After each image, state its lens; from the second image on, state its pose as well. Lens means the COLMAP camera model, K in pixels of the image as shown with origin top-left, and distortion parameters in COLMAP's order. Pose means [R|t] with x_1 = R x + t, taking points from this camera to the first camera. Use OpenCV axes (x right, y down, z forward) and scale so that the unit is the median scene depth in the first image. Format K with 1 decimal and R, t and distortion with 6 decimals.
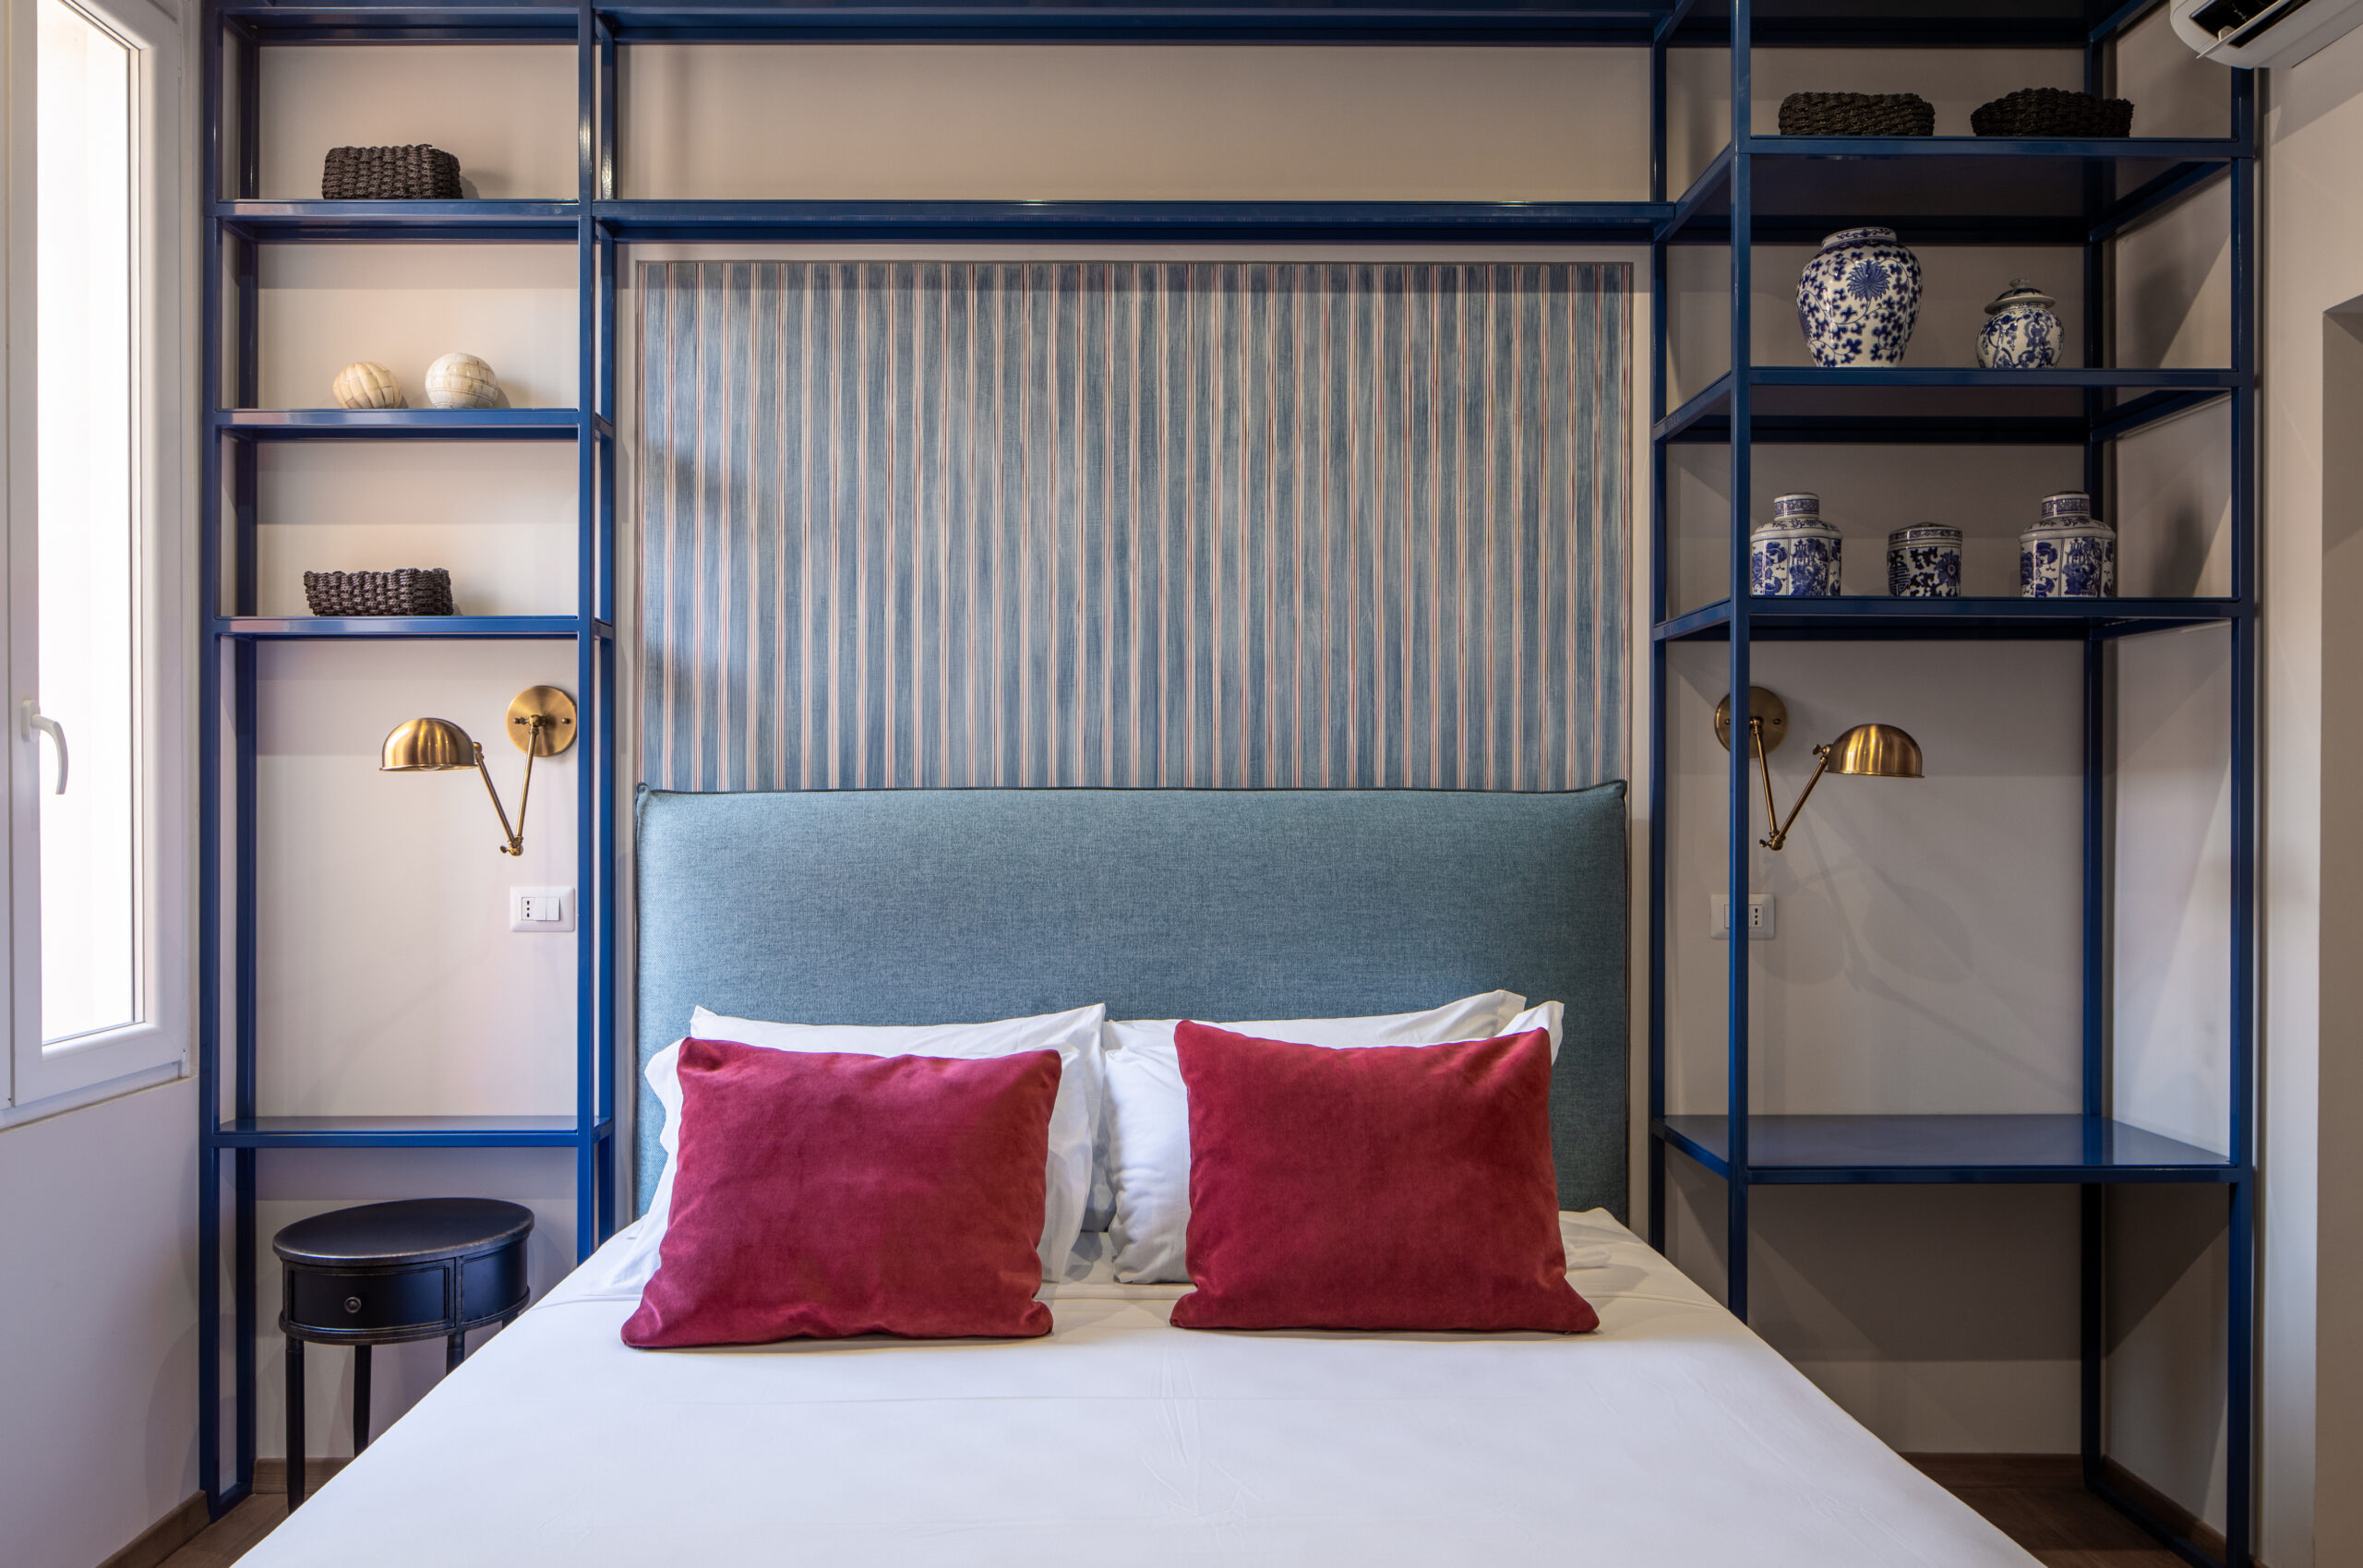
lens RADIAL K [[1660.7, 0, 1177.4], [0, 1660.7, 799.8], [0, 0, 1]] dist [-0.004212, -0.002702]
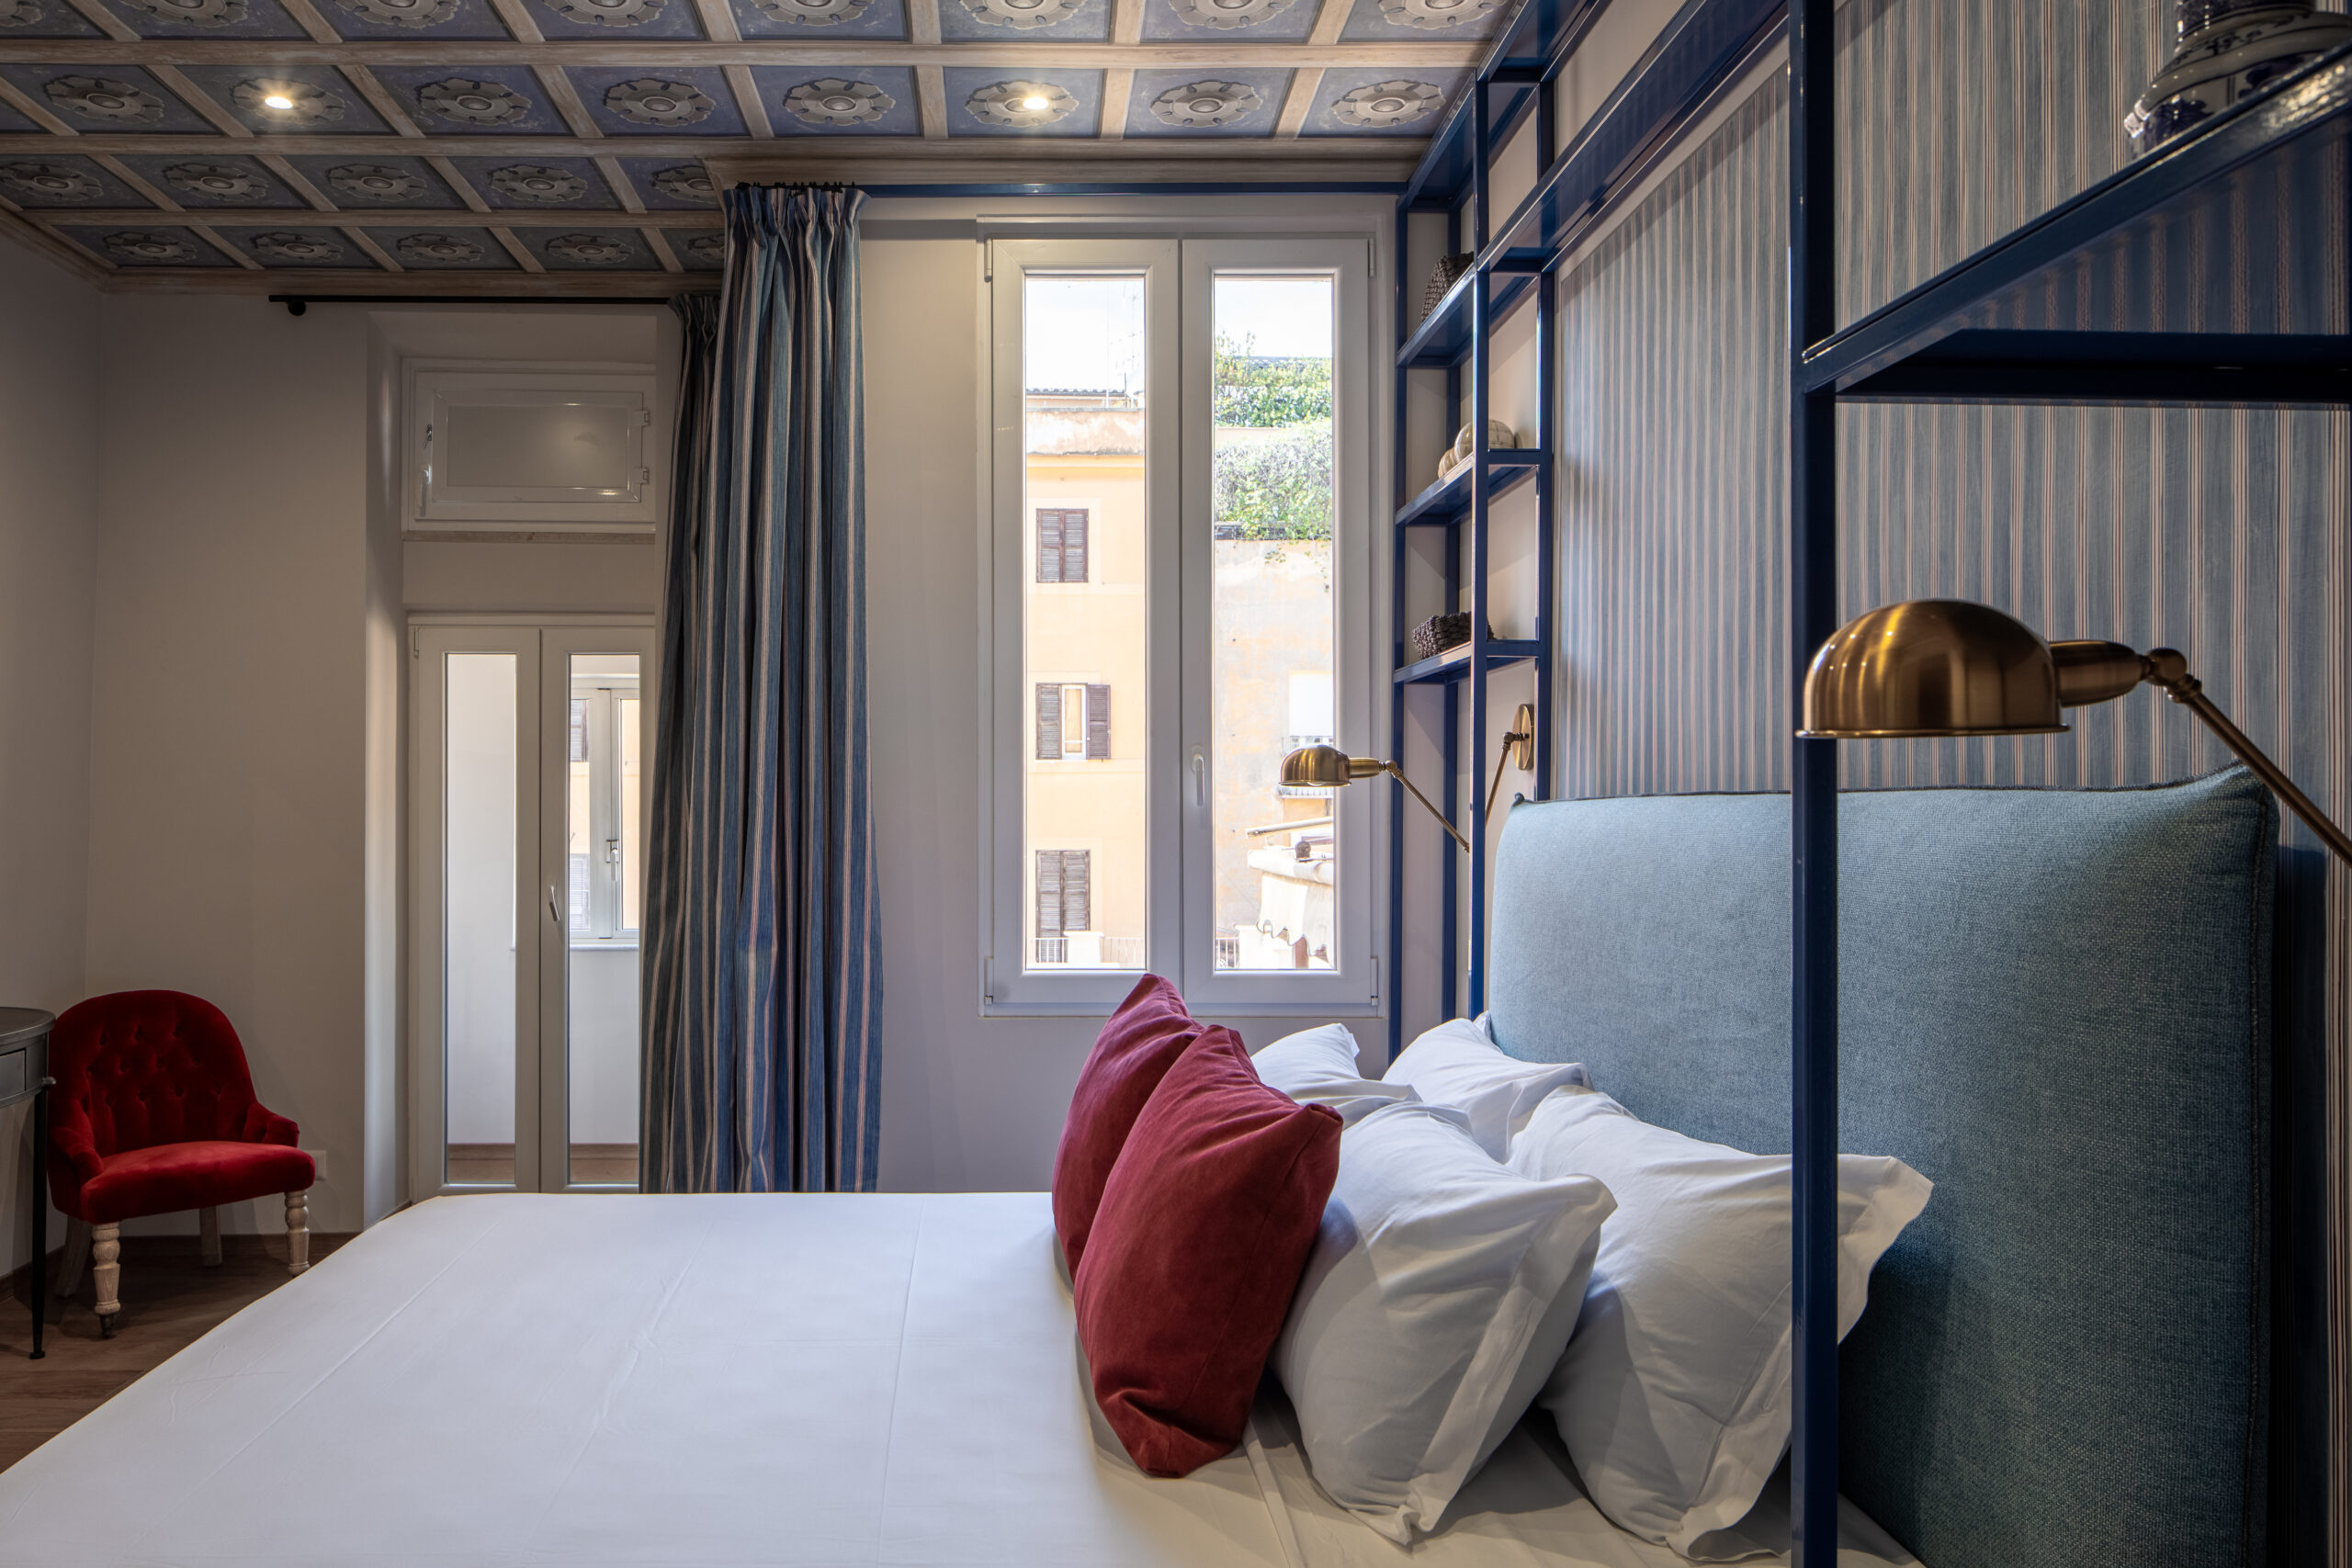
lens RADIAL K [[1652.9, 0, 1037.3], [0, 1652.9, 805.5], [0, 0, 1]] dist [-0.004212, -0.002702]
pose [[-0.017534, -0.002678, -0.999843, 0.700432], [0.002018, 0.999994, -0.002714, 0.000849], [0.999844, -0.002066, -0.017529, 0.693212]]
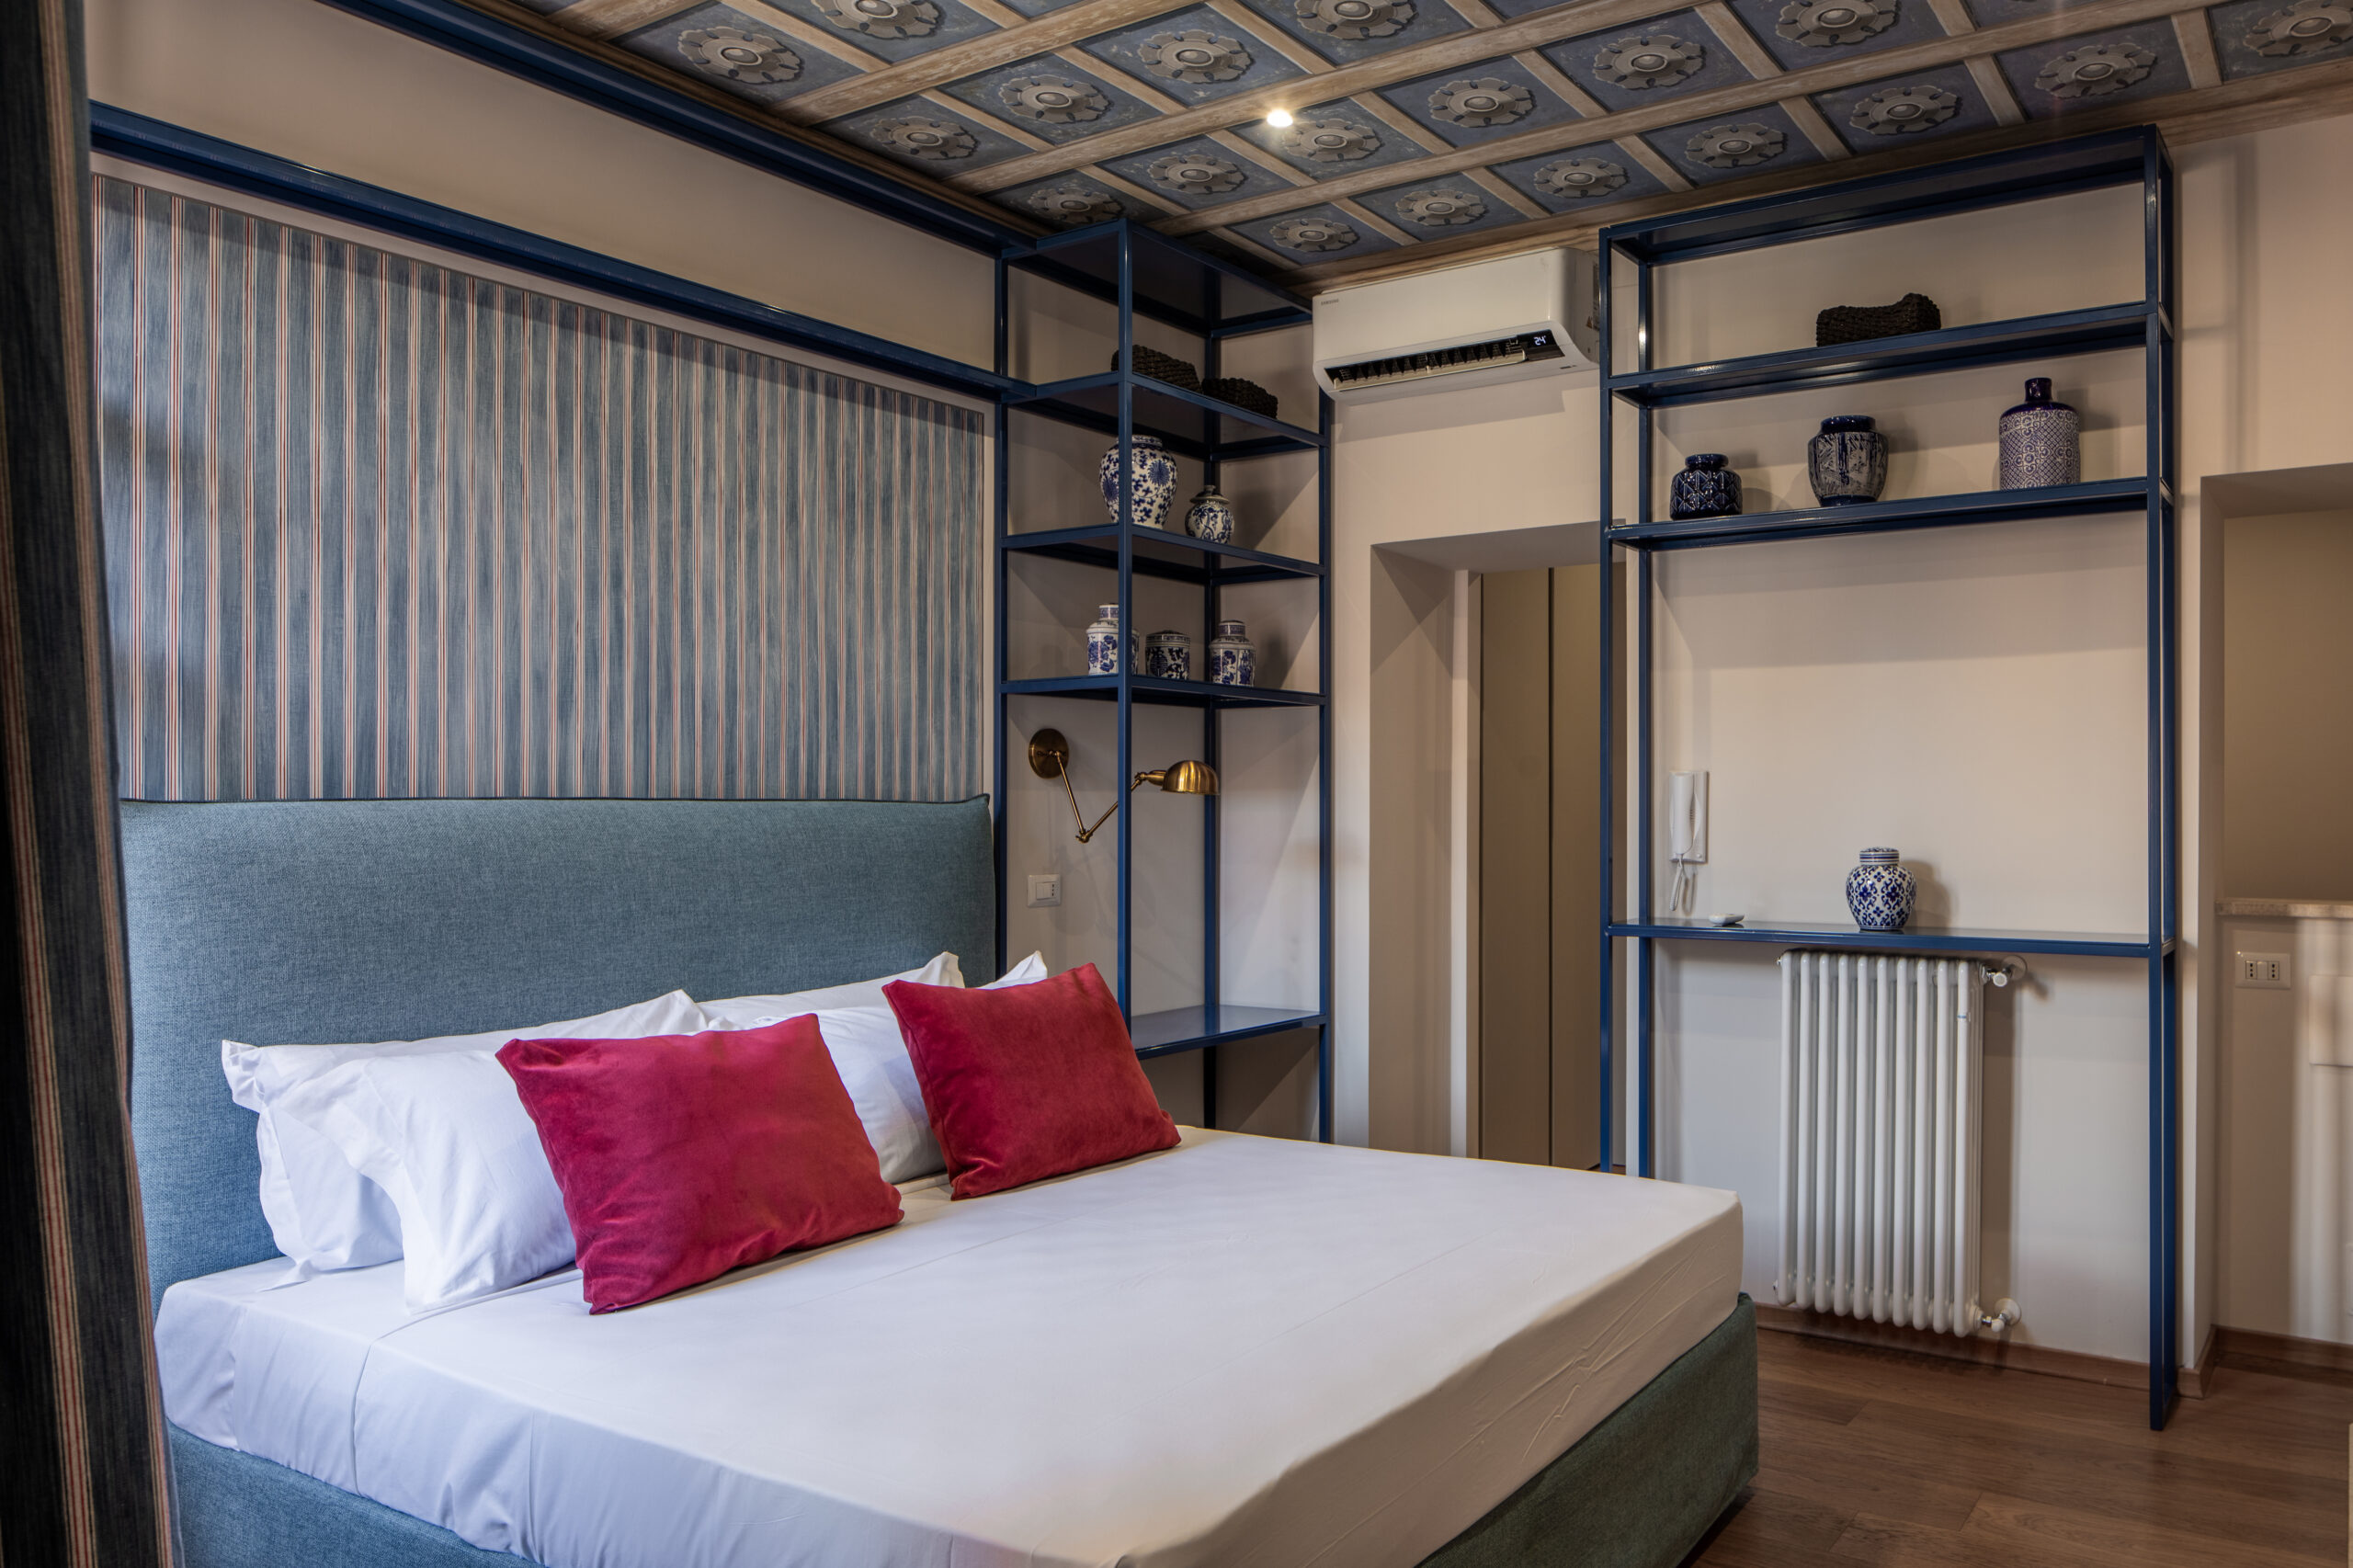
lens RADIAL K [[1563.7, 0, 1496.9], [0, 1563.7, 792.1], [0, 0, 1]] dist [-0.004224, 0.000429]
pose [[0.516144, 0.007284, 0.856471, -0.616055], [0.000233, 0.999963, -0.008645, -0.002061], [-0.856502, 0.004662, 0.516123, -0.021544]]
